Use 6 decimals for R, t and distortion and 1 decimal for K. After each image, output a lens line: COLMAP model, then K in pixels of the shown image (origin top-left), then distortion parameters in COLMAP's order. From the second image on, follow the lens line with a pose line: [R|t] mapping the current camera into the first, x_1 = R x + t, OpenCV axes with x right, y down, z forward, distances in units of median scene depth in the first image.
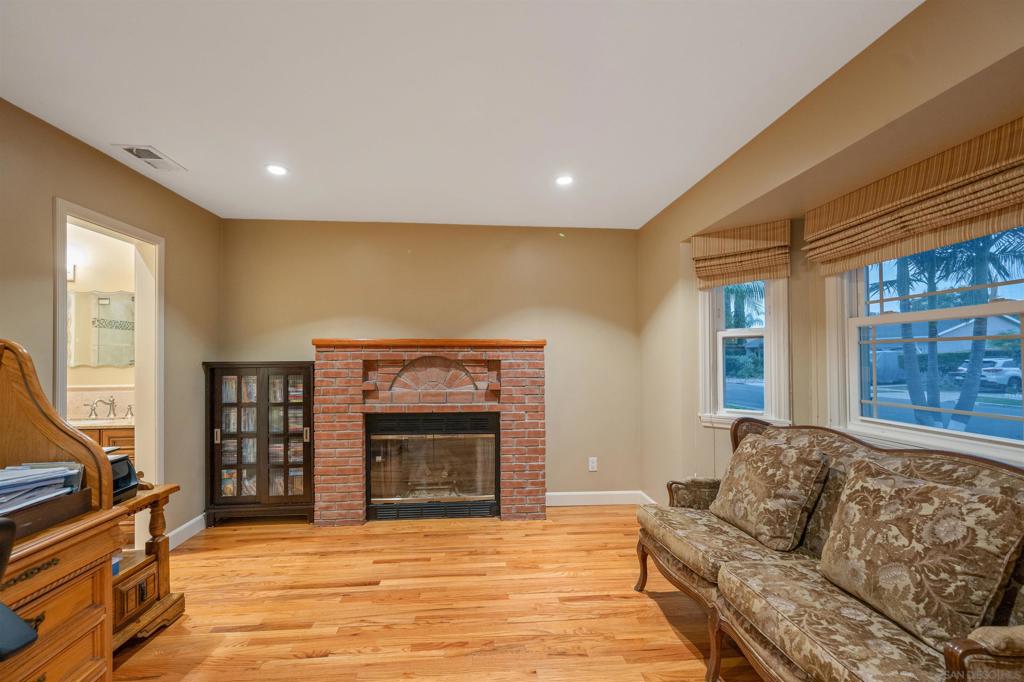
lens RADIAL K [[410.3, 0, 512.4], [0, 410.3, 361.4], [0, 0, 1]] dist [-0.000945, -0.000187]
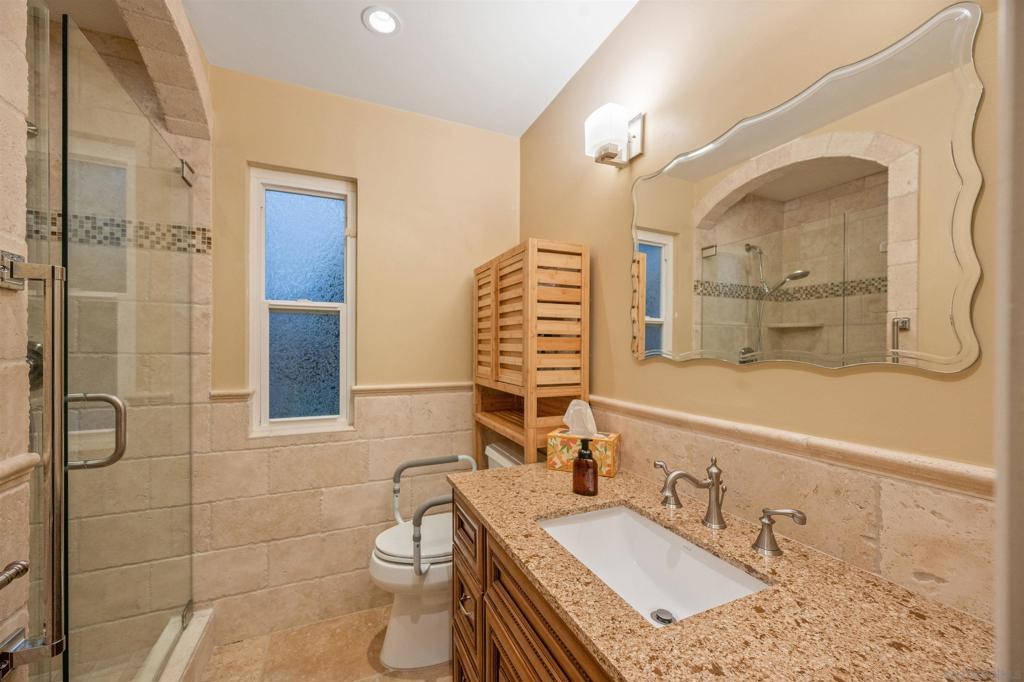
lens RADIAL K [[404.0, 0, 511.7], [0, 404.0, 347.5], [0, 0, 1]] dist [-0.001317, -0.000572]
pose [[0.314643, -0.000926, -0.949210, -0.739924], [-0.009841, 0.999943, -0.004237, 0.004082], [0.949159, 0.010674, 0.314616, 0.760835]]
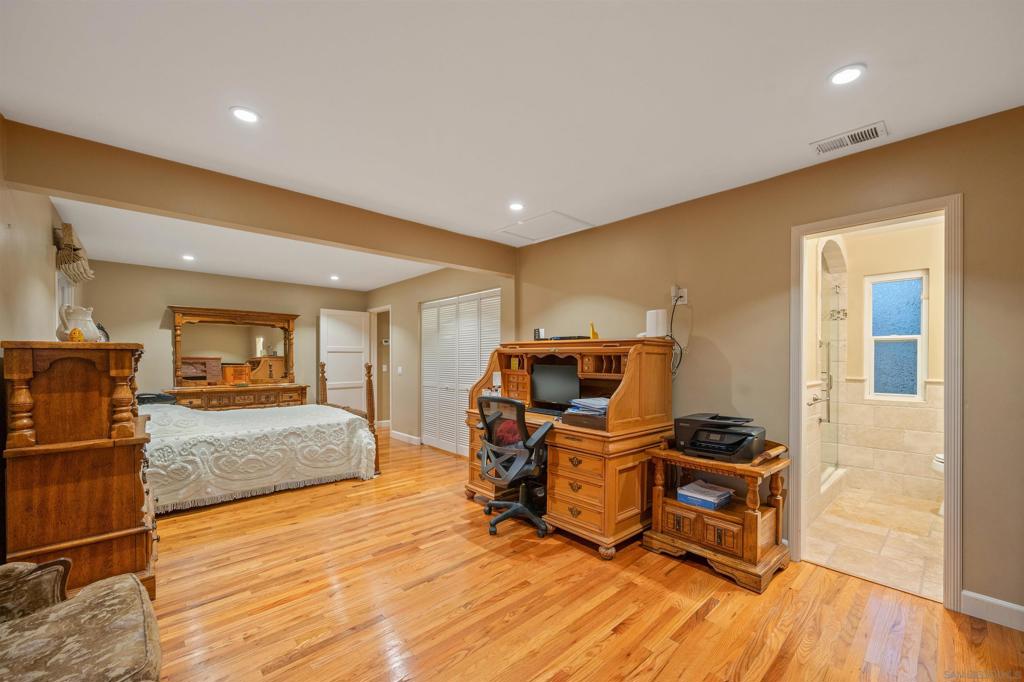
lens RADIAL K [[410.3, 0, 512.4], [0, 410.3, 361.4], [0, 0, 1]] dist [-0.000945, -0.000187]
pose [[-0.790999, 0.002822, -0.611811, 0.224569], [-0.006438, 0.999896, 0.012935, 0.003011], [0.611784, 0.014171, -0.790898, 0.923893]]
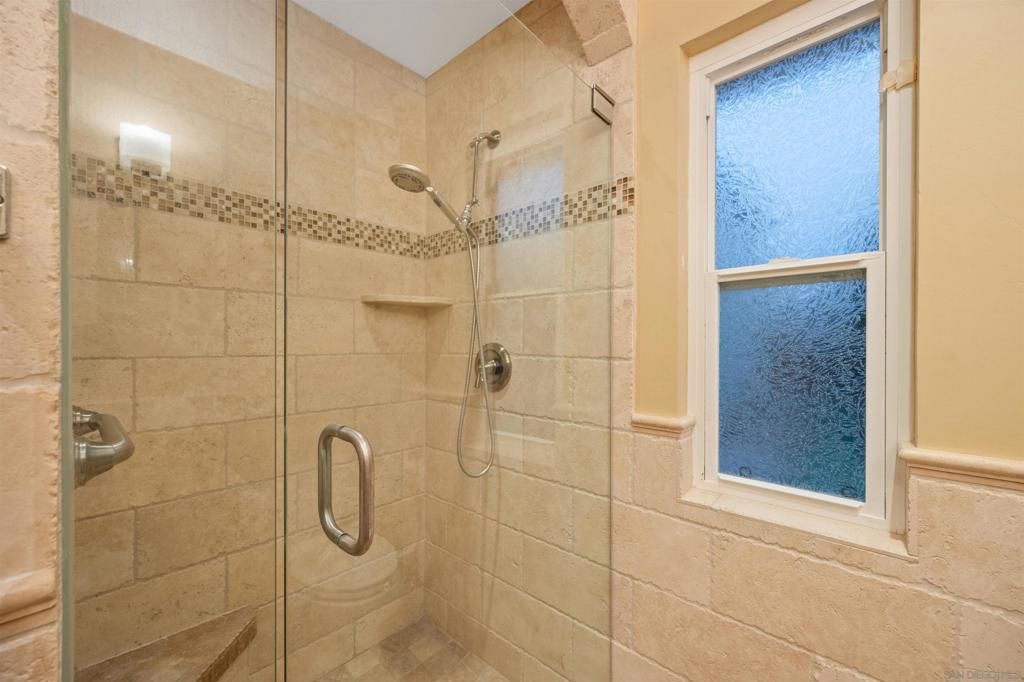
lens RADIAL K [[404.0, 0, 511.7], [0, 404.0, 347.5], [0, 0, 1]] dist [-0.001317, -0.000572]
pose [[-0.738901, 0.000512, -0.673814, -1.039422], [-0.007086, 0.999939, 0.008530, 0.001241], [0.673777, 0.011078, -0.738852, 0.746089]]
